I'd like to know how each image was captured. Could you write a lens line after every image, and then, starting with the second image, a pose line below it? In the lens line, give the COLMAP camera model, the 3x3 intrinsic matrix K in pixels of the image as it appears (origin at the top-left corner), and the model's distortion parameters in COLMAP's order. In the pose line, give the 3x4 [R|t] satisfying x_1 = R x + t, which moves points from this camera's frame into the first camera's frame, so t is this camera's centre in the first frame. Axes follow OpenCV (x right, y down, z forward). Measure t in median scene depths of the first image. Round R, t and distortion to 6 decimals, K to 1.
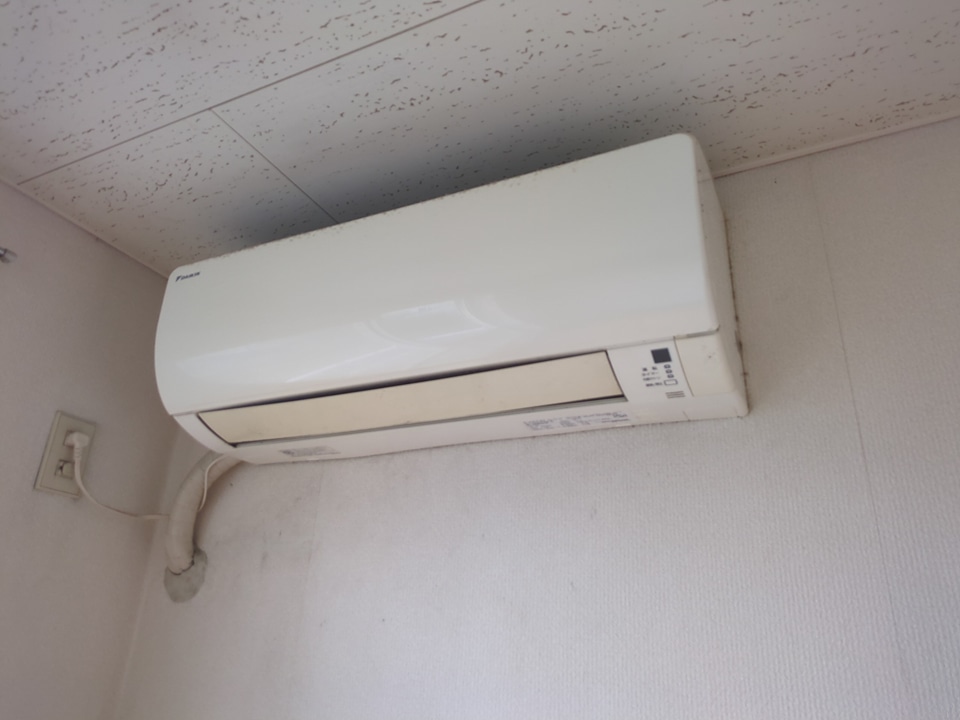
lens RADIAL K [[749.2, 0, 451.4], [0, 749.2, 358.3], [0, 0, 1]] dist [0.069847, -0.000984]
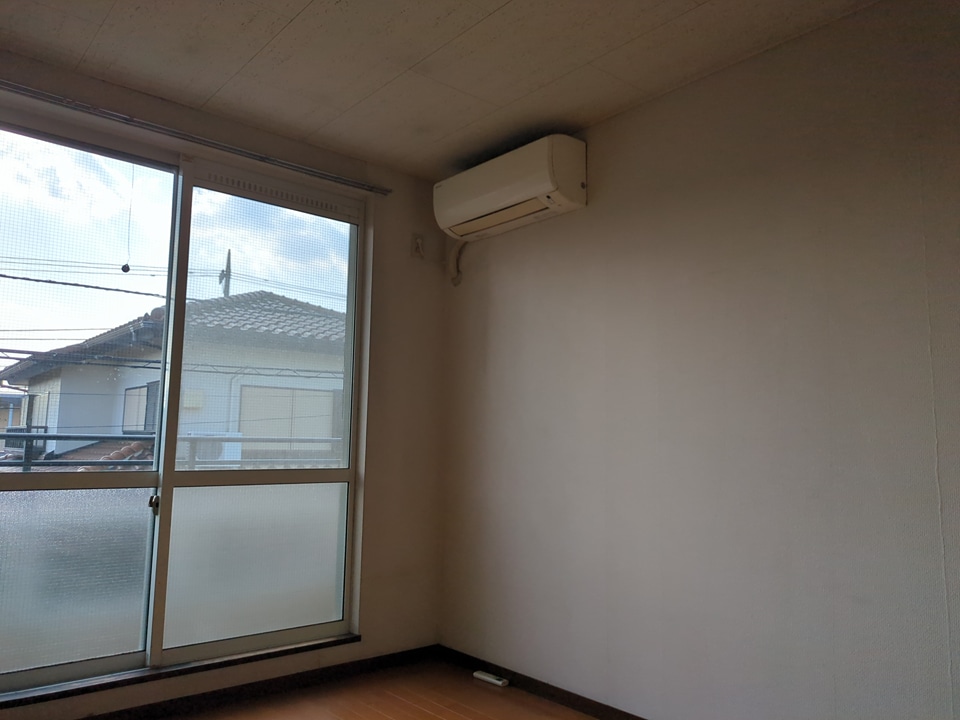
lens RADIAL K [[749.2, 0, 451.4], [0, 749.2, 358.3], [0, 0, 1]] dist [0.069847, -0.000984]
pose [[0.901958, -0.068650, -0.426332, 1.001286], [0.184177, 0.954137, 0.236010, -0.152050], [0.390577, -0.291391, 0.873236, -1.961003]]
